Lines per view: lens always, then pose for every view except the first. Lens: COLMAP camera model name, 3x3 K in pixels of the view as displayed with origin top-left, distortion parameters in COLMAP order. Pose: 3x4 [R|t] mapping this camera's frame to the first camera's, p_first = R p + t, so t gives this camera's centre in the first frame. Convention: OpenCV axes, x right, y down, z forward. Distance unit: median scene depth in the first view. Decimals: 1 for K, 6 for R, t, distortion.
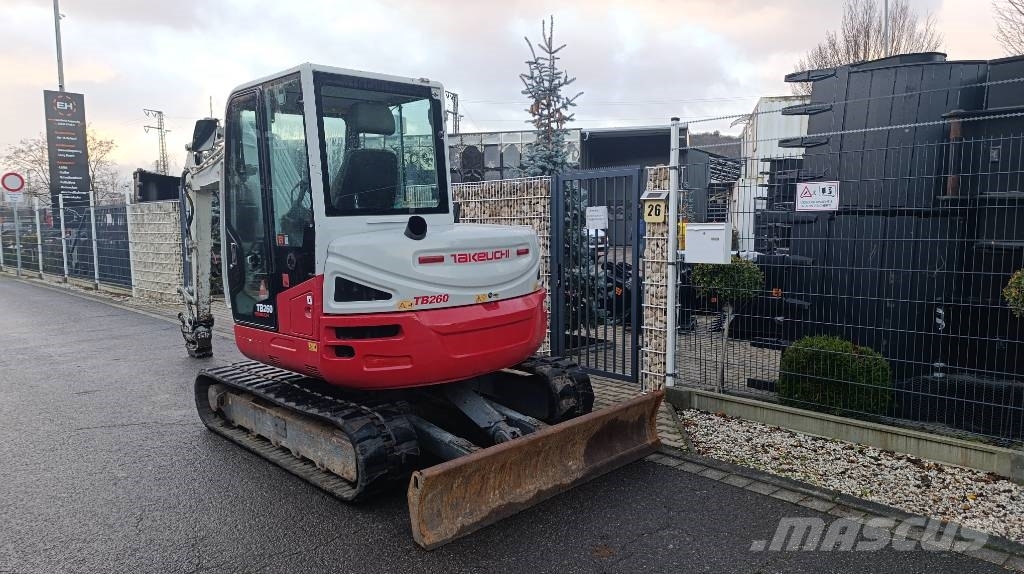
lens RADIAL K [[693.3, 0, 519.0], [0, 693.3, 300.3], [0, 0, 1]] dist [0.048304, -0.049417]
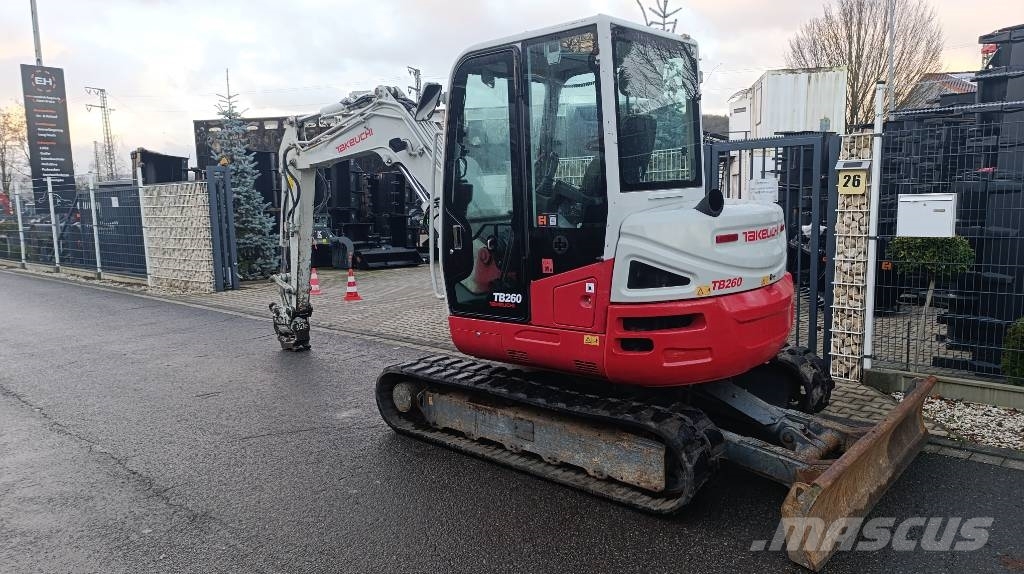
lens RADIAL K [[693.3, 0, 518.5], [0, 693.3, 293.6], [0, 0, 1]] dist [0.048304, -0.049417]
pose [[0.997297, -0.025295, 0.068979, -0.374802], [0.023786, 0.999461, 0.022609, -0.012225], [-0.069514, -0.020907, 0.997362, 0.106984]]
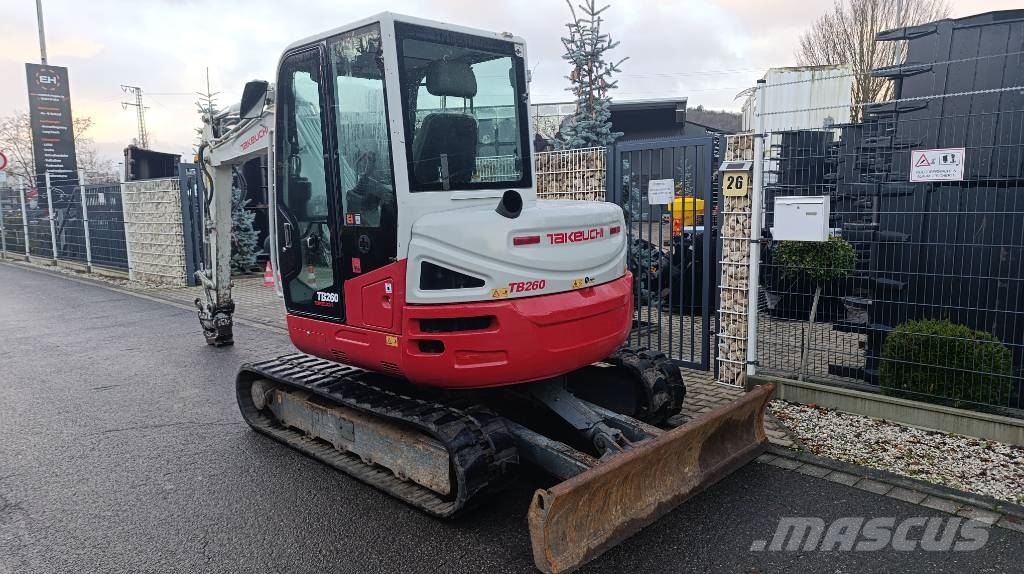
lens RADIAL K [[693.3, 0, 517.4], [0, 693.3, 296.9], [0, 0, 1]] dist [0.048304, -0.049417]
pose [[0.999733, -0.010618, 0.020511, -0.129676], [0.010040, 0.999556, 0.028057, -0.009999], [-0.020800, -0.027843, 0.999396, 0.103336]]
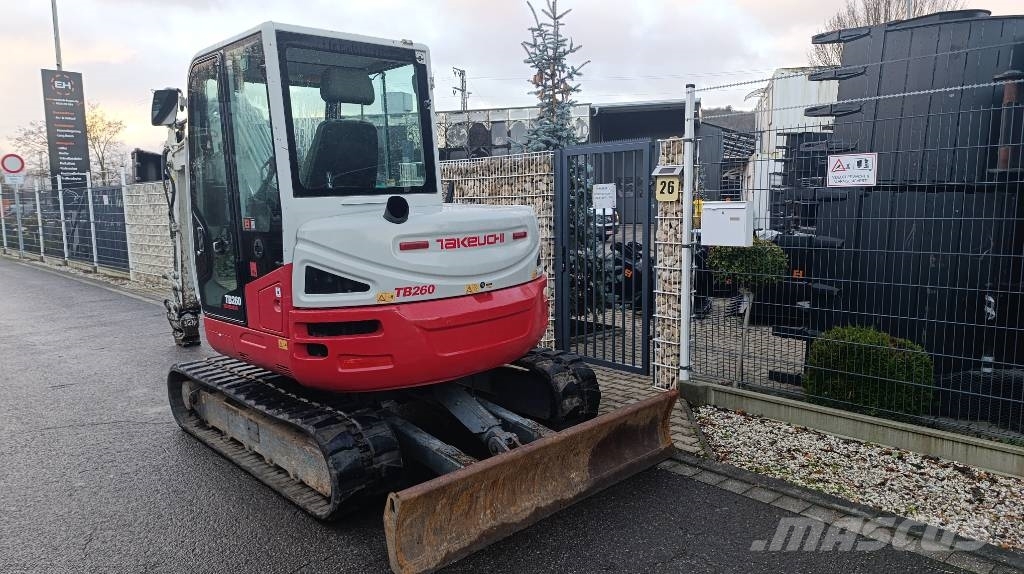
lens RADIAL K [[693.3, 0, 515.7], [0, 693.3, 295.9], [0, 0, 1]] dist [0.048304, -0.049417]
pose [[0.999797, -0.004693, -0.019582, 0.016130], [0.005178, 0.999678, 0.024828, -0.013189], [0.019459, -0.024925, 0.999500, 0.097240]]
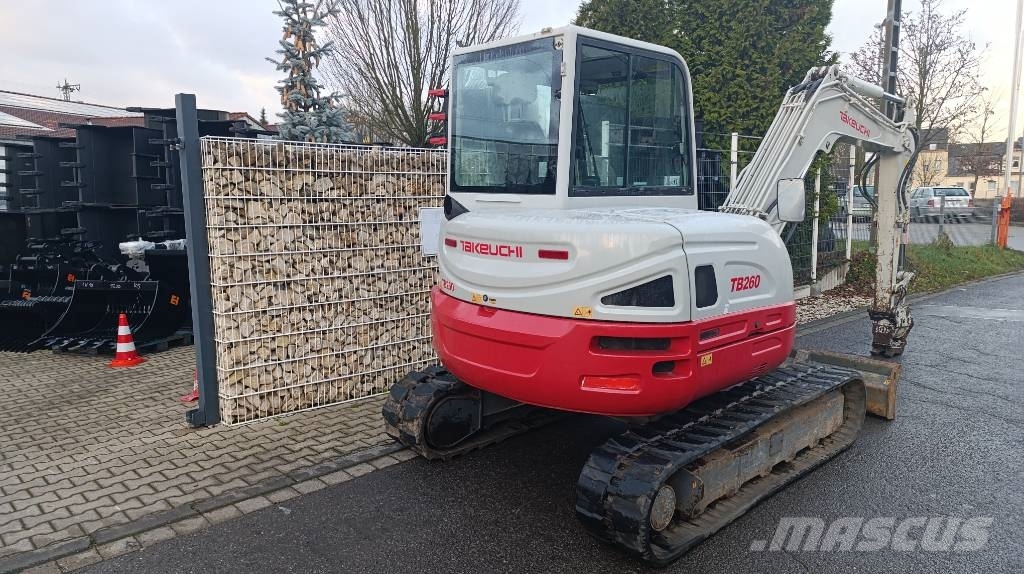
lens RADIAL K [[693.3, 0, 518.7], [0, 693.3, 284.5], [0, 0, 1]] dist [0.048304, -0.049417]
pose [[-0.047580, 0.176303, -0.983185, 0.650383], [-0.131169, 0.974674, 0.181124, -0.151323], [0.990218, 0.137582, -0.023249, 0.921918]]
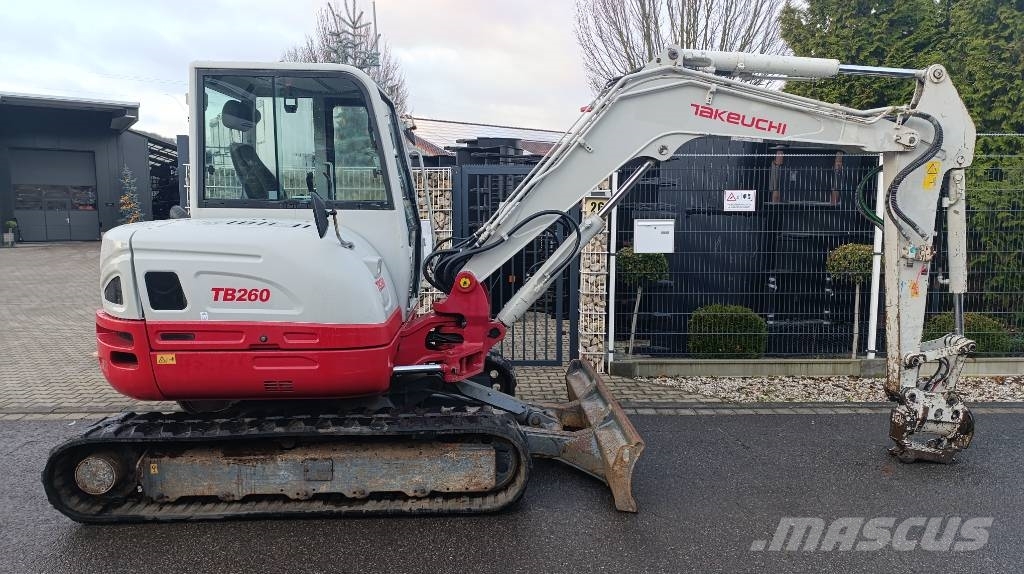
lens RADIAL K [[693.3, 0, 512.2], [0, 693.3, 294.6], [0, 0, 1]] dist [0.048304, -0.049417]
pose [[0.657783, -0.074896, 0.749475, -0.872190], [0.073442, 0.996680, 0.035142, -0.045237], [-0.749618, 0.031927, 0.661100, 0.430061]]
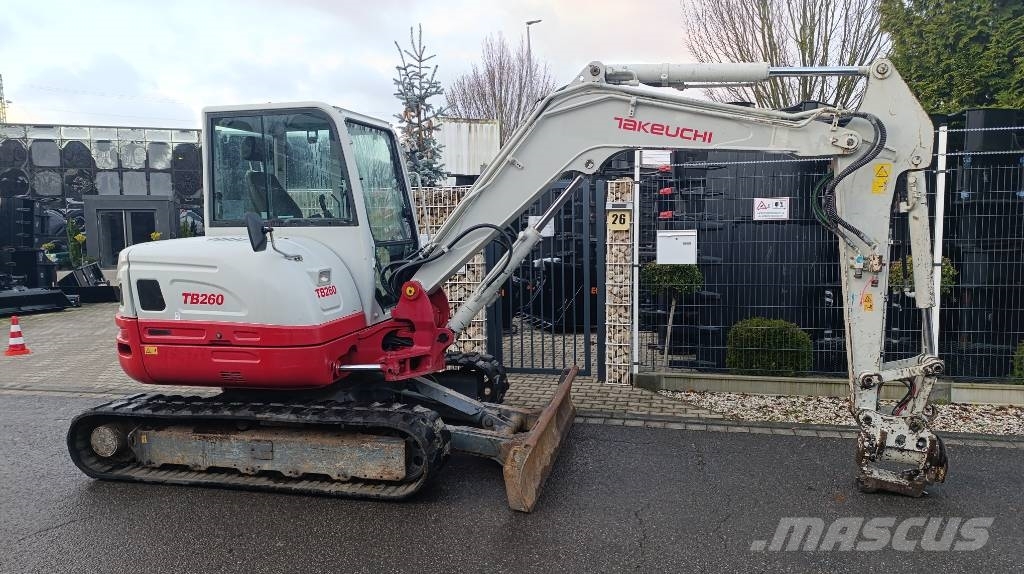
lens RADIAL K [[693.3, 0, 511.9], [0, 693.3, 292.0], [0, 0, 1]] dist [0.048304, -0.049417]
pose [[0.839195, -0.051585, 0.541378, -0.664202], [0.065779, 0.997810, -0.006889, -0.017705], [-0.539838, 0.041392, 0.840751, 0.176494]]
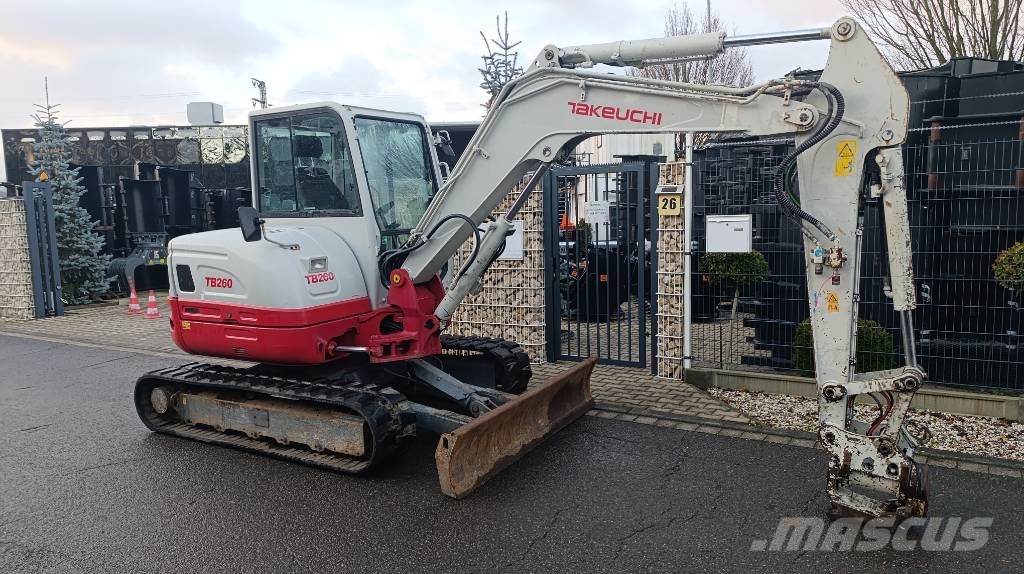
lens RADIAL K [[693.3, 0, 515.3], [0, 693.3, 291.5], [0, 0, 1]] dist [0.048304, -0.049417]
pose [[0.962809, -0.044945, 0.266419, -0.375319], [0.045708, 0.998949, 0.003337, -0.011799], [-0.266289, 0.008965, 0.963852, 0.046528]]
